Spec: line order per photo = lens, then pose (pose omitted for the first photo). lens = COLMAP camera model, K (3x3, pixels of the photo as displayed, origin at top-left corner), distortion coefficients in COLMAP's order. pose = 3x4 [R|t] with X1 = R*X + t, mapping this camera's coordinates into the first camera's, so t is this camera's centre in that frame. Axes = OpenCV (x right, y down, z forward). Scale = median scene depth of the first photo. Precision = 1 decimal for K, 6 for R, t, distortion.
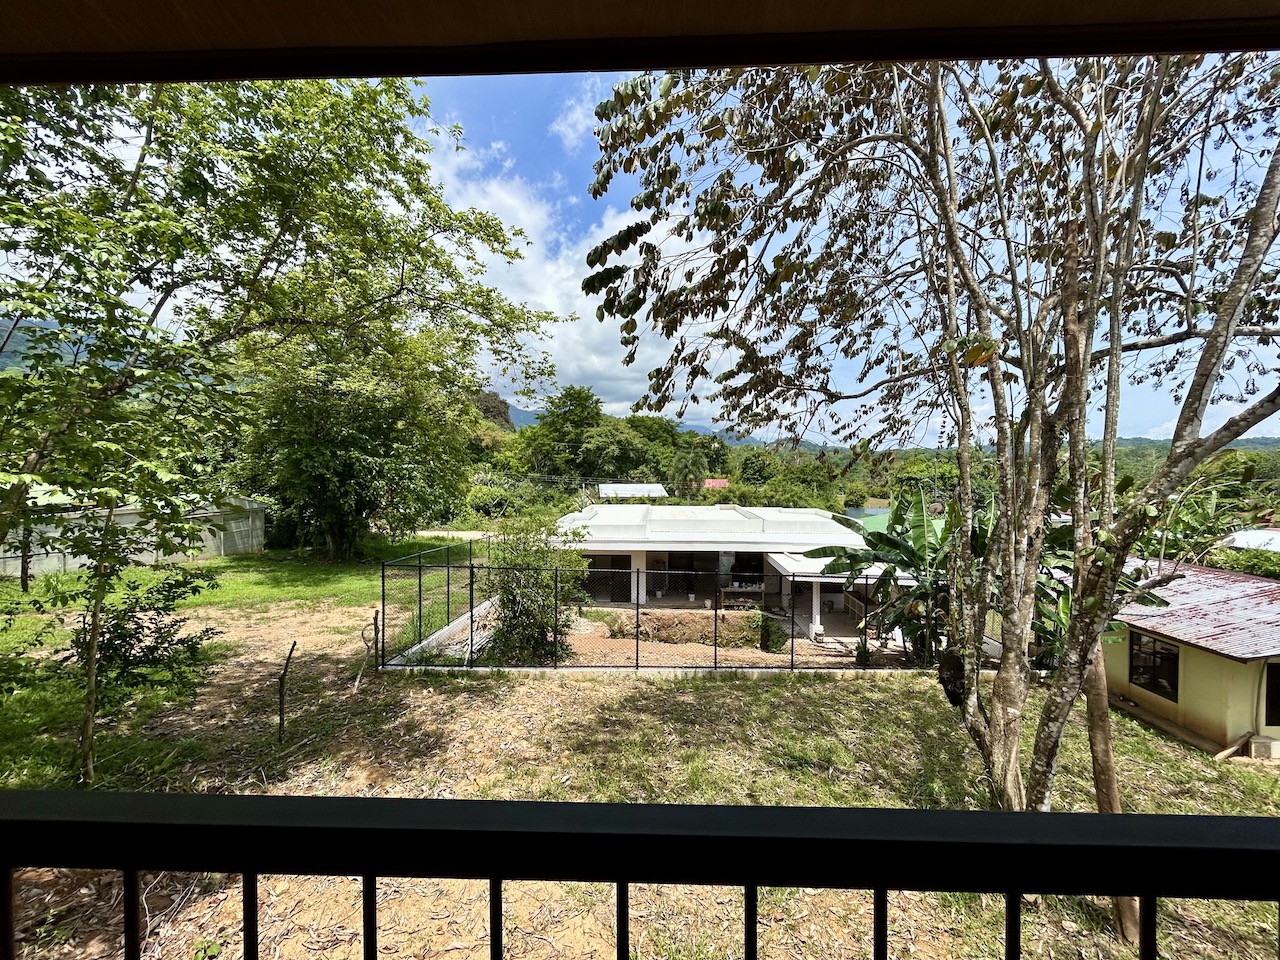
lens RADIAL K [[533.7, 0, 640.0], [0, 533.7, 480.0], [0, 0, 1]] dist [0.001809, 0.000335]
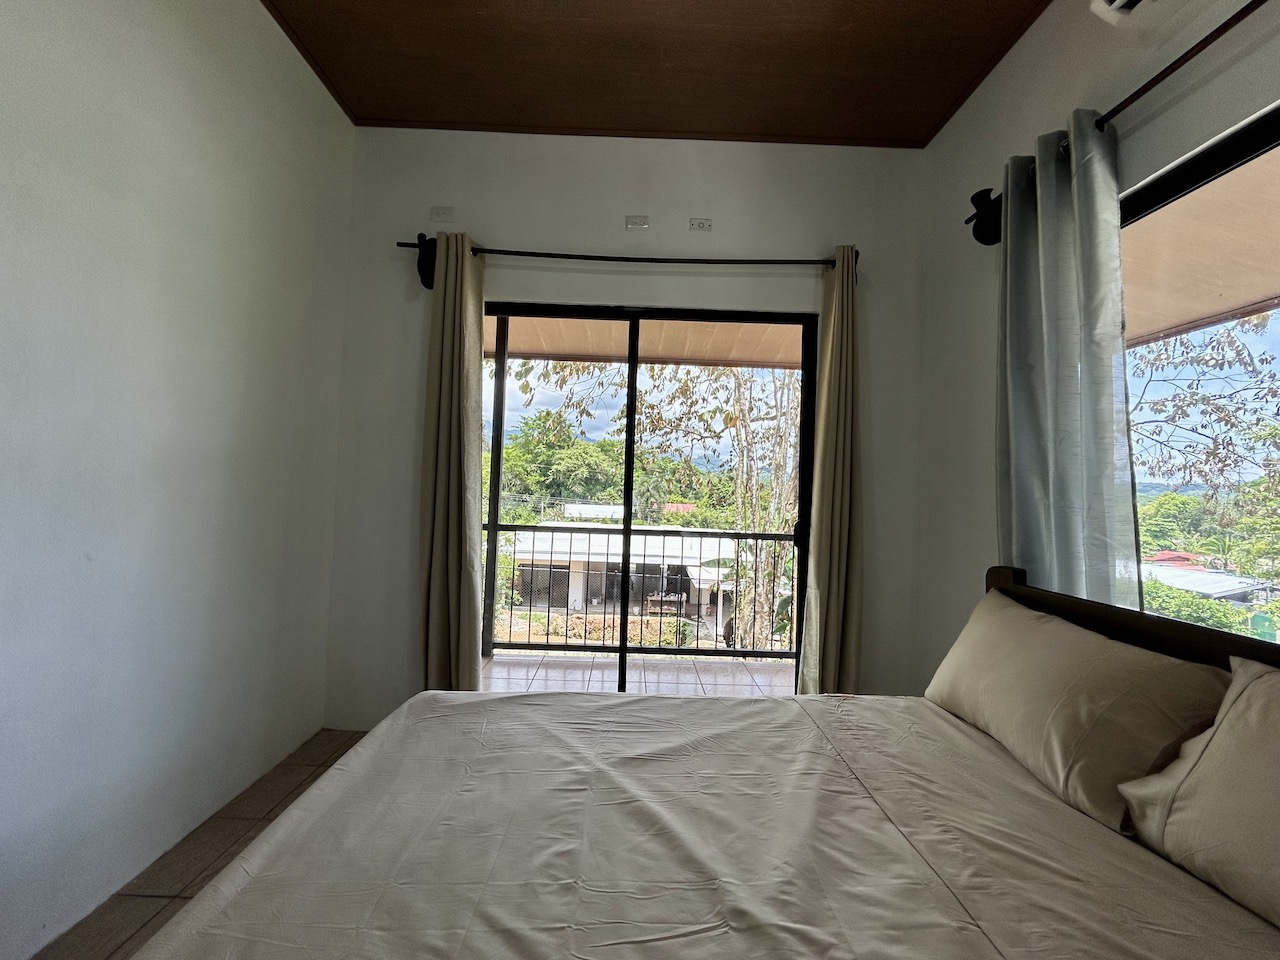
lens RADIAL K [[523.7, 0, 634.8], [0, 523.7, 471.1], [0, 0, 1]] dist [-0.001375, 0.000254]
pose [[0.998884, 0.036739, 0.029667, 0.091554], [-0.034849, 0.997475, -0.061874, 0.007569], [-0.031865, 0.060771, 0.997643, -0.135672]]
